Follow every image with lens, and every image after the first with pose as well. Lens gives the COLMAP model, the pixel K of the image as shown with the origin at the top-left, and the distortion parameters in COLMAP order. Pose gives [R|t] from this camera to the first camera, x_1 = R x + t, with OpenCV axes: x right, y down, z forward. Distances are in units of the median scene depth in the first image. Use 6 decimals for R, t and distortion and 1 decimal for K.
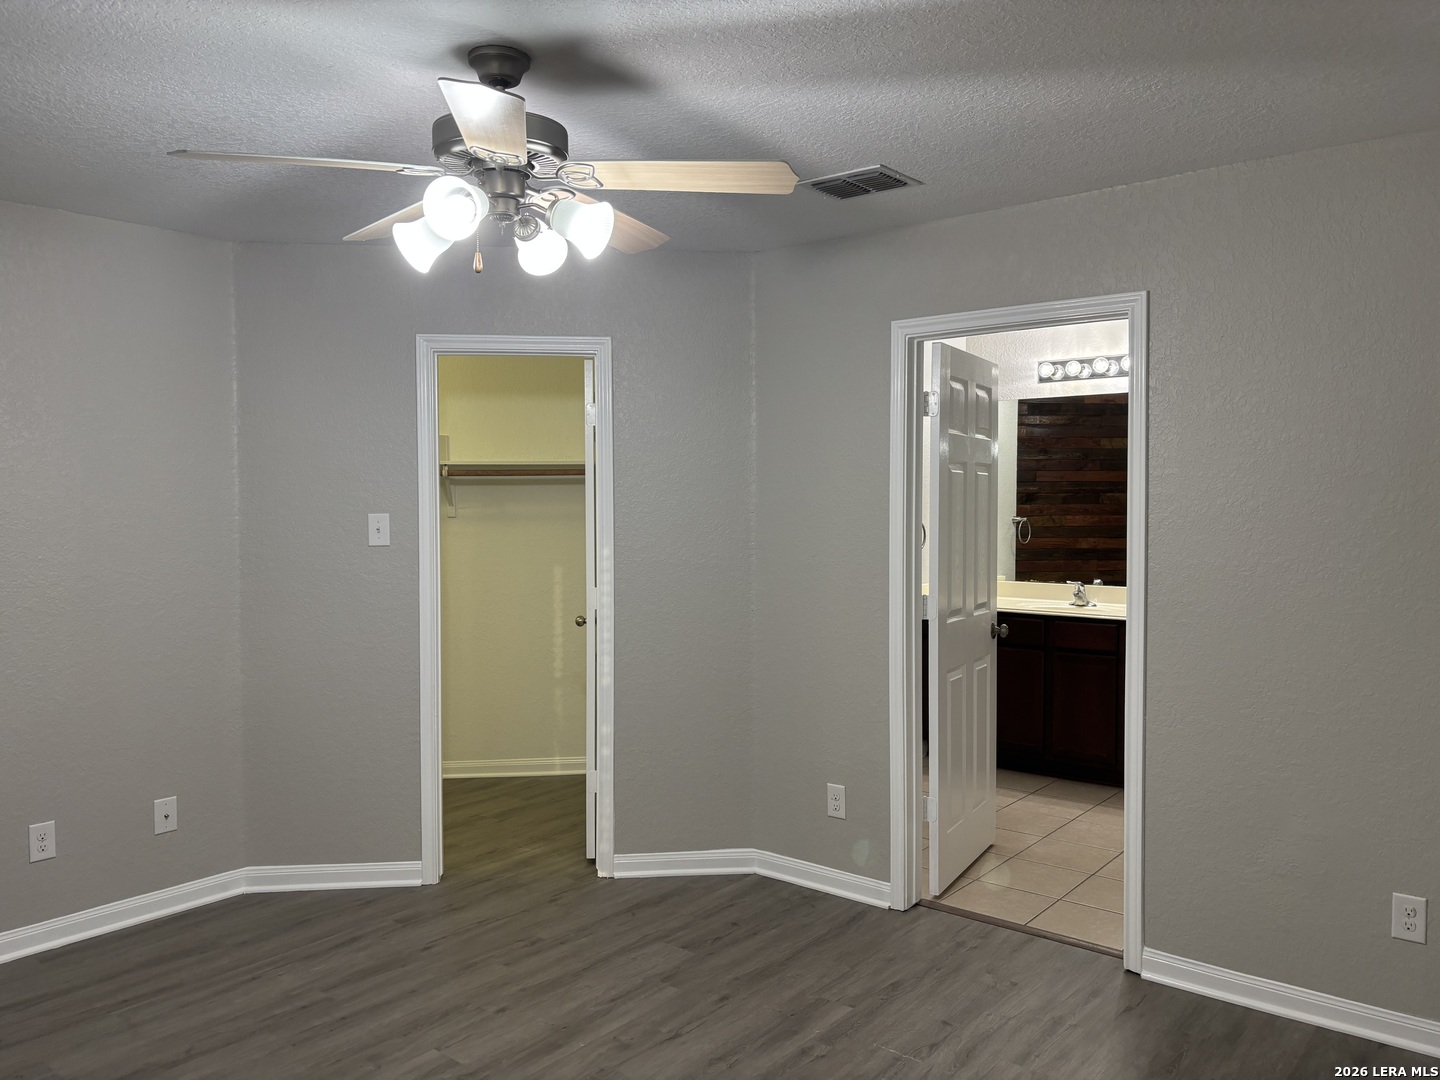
lens RADIAL K [[1090.7, 0, 723.0], [0, 1090.7, 541.6], [0, 0, 1]] dist [0.053174, -0.057819]
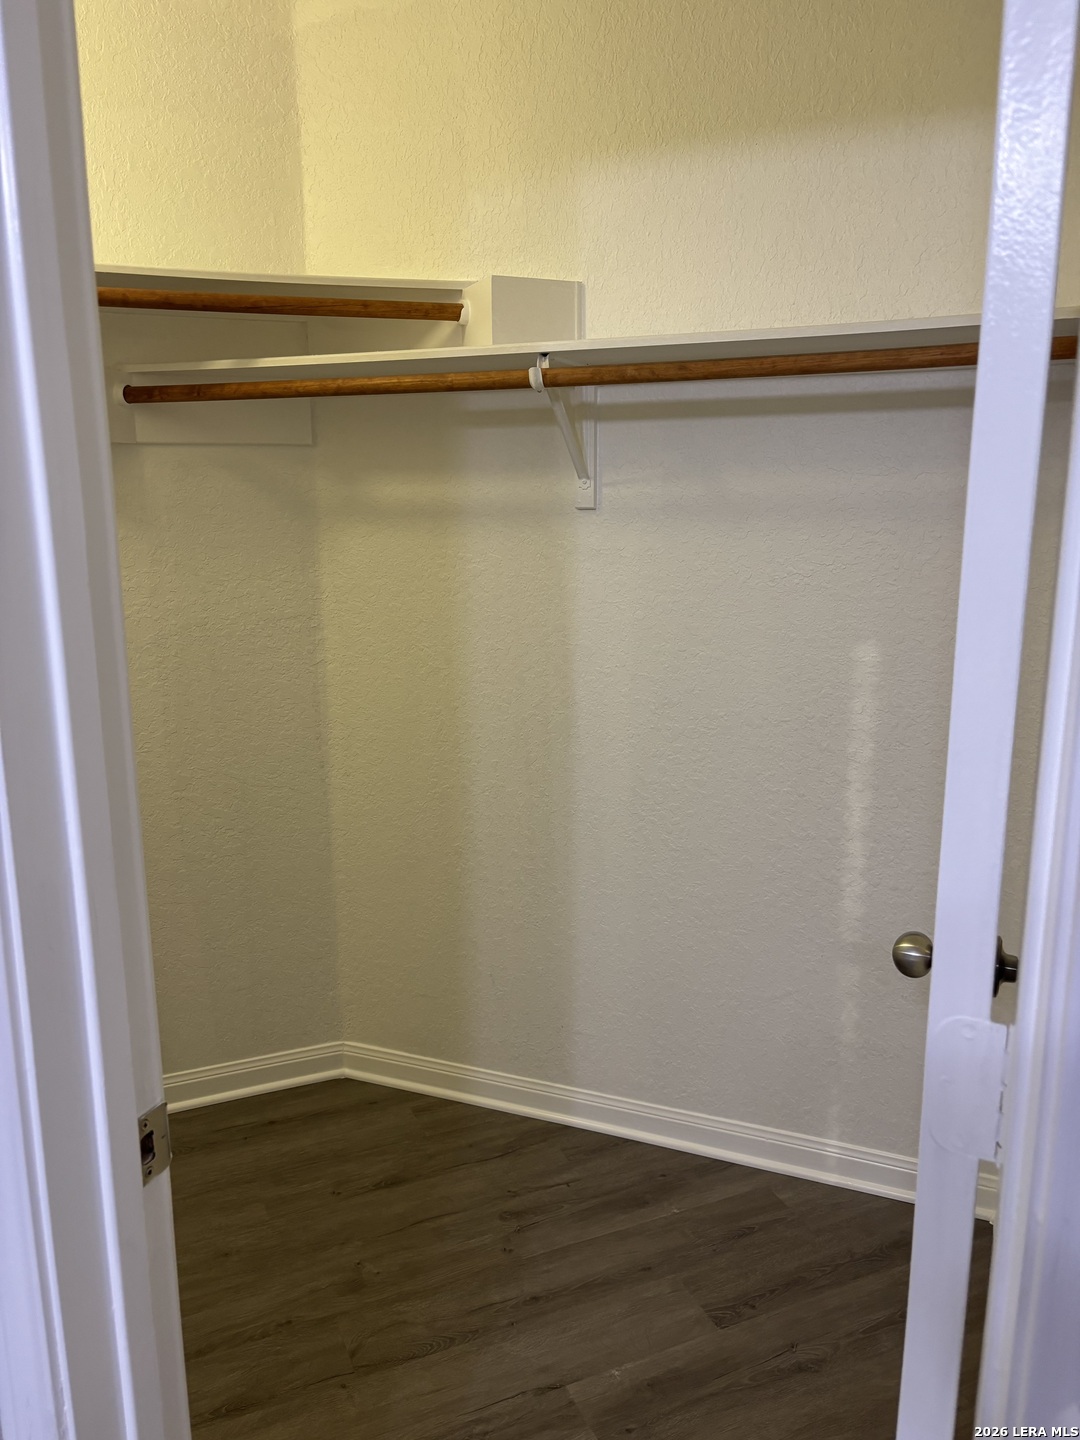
lens RADIAL K [[1090.7, 0, 535.0], [0, 1090.7, 712.1], [0, 0, 1]] dist [0.053174, -0.057819]
pose [[0.887576, 0.097091, -0.450314, -0.086115], [-0.010783, 0.981648, 0.190397, -0.025107], [0.460536, -0.164136, 0.872334, 0.652240]]
